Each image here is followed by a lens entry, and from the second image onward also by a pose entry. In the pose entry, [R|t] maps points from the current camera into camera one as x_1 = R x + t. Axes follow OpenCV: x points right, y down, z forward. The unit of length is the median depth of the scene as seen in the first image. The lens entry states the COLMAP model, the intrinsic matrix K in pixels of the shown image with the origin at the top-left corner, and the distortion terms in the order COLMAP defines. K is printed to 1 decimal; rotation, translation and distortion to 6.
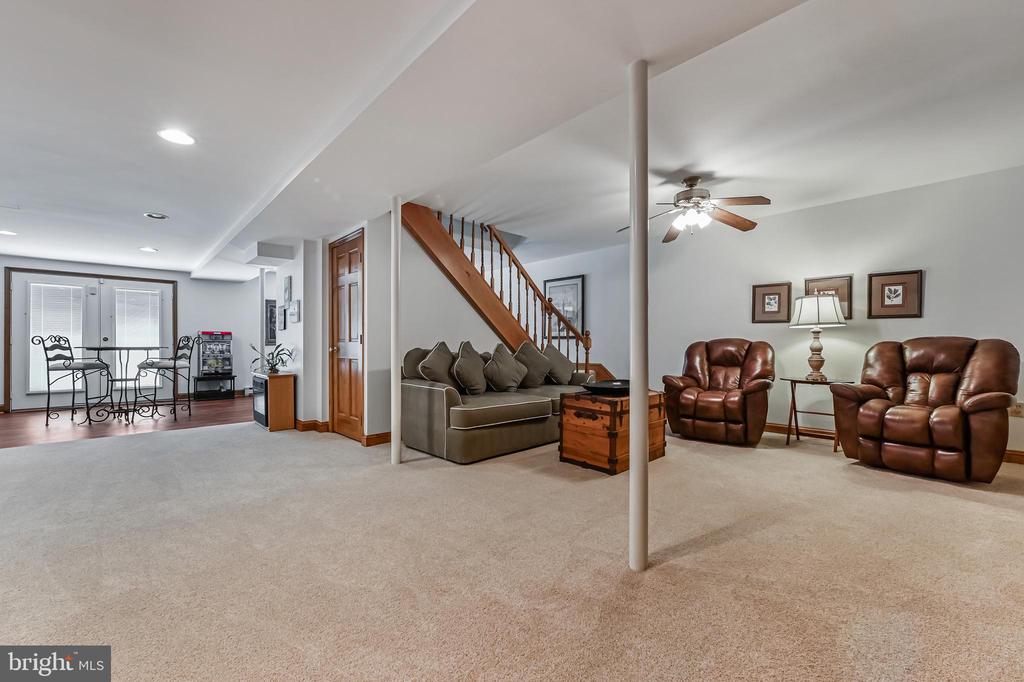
lens RADIAL K [[408.3, 0, 512.0], [0, 408.3, 341.0], [0, 0, 1]] dist [-0.001516, -0.000173]
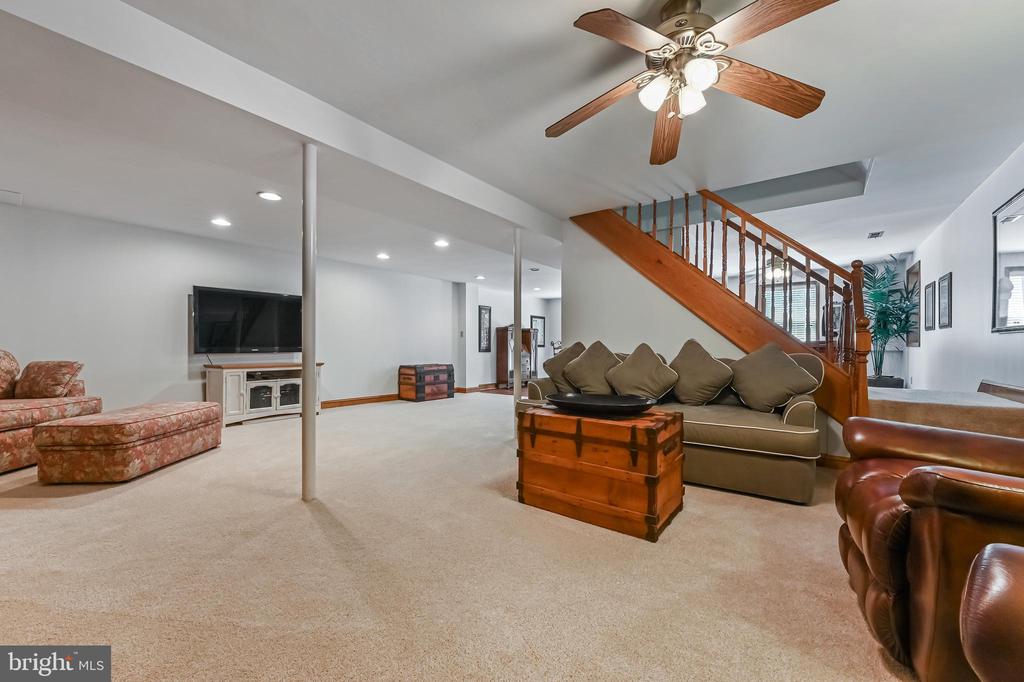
lens RADIAL K [[408.3, 0, 512.0], [0, 408.3, 341.0], [0, 0, 1]] dist [-0.001516, -0.000173]
pose [[0.136752, -0.014603, -0.990498, 0.769366], [0.004148, 0.999891, -0.014169, 0.011901], [0.990597, -0.002171, 0.136798, 0.632140]]
